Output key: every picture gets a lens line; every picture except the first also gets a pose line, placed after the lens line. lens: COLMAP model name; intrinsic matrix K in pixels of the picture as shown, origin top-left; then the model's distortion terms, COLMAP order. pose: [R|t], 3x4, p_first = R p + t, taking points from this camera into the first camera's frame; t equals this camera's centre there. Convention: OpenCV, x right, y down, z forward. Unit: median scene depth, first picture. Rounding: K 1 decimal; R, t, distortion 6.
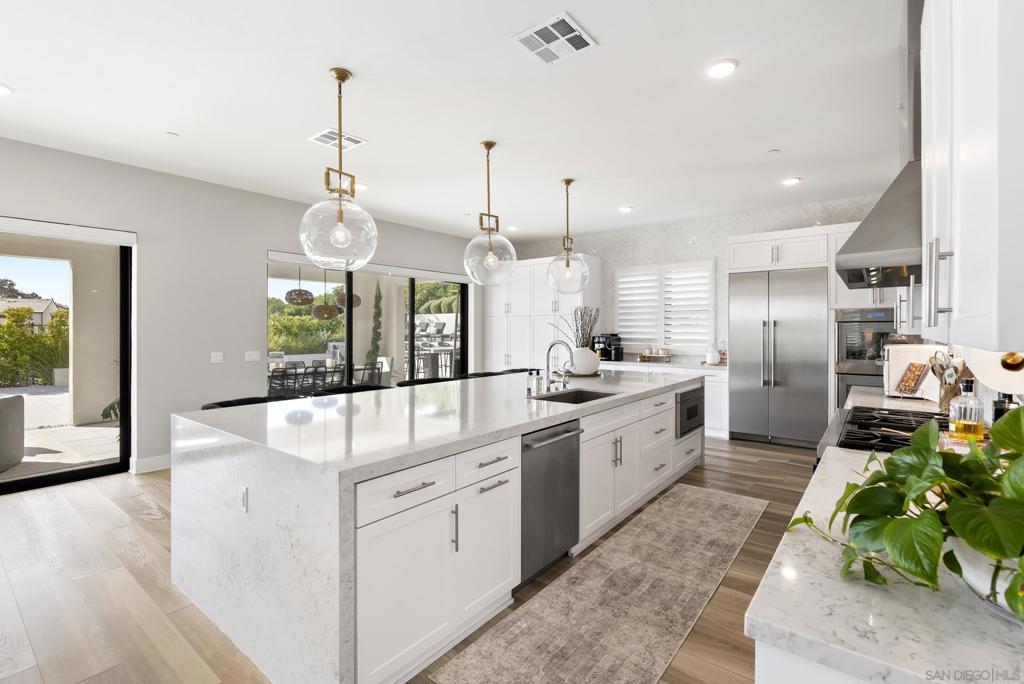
lens RADIAL K [[467.8, 0, 507.5], [0, 467.8, 331.0], [0, 0, 1]] dist [-0.002575, 0.000060]
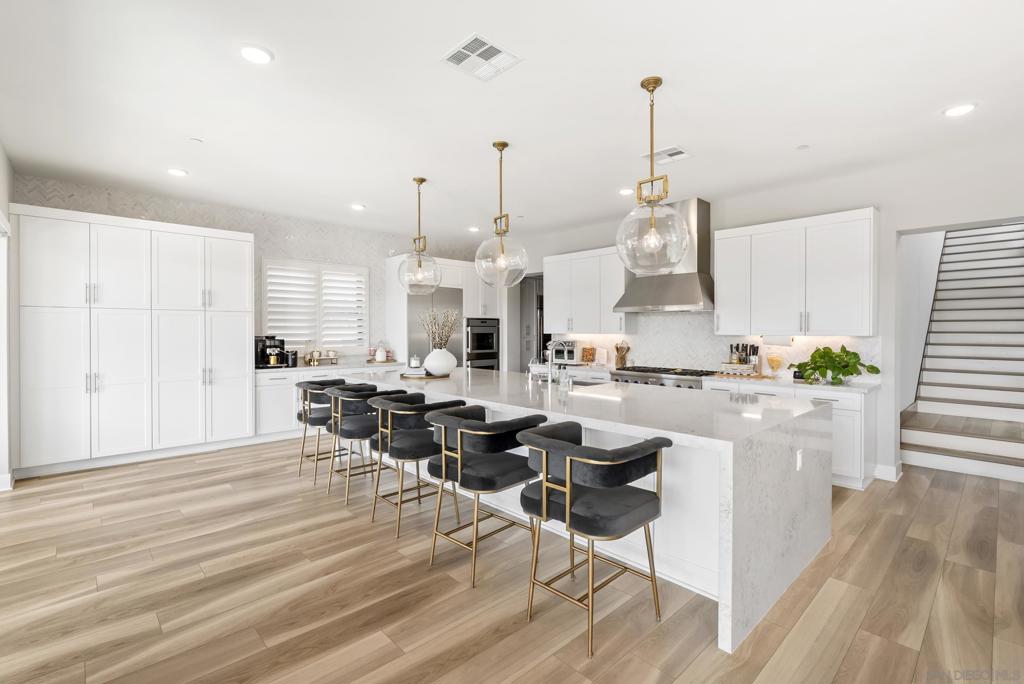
lens RADIAL K [[466.1, 0, 512.0], [0, 466.1, 334.6], [0, 0, 1]] dist [-0.002849, -0.000228]
pose [[0.142960, -0.008757, 0.989690, -0.571877], [0.001966, 0.999961, 0.008564, -0.003216], [-0.989726, 0.000722, 0.142972, 0.475756]]
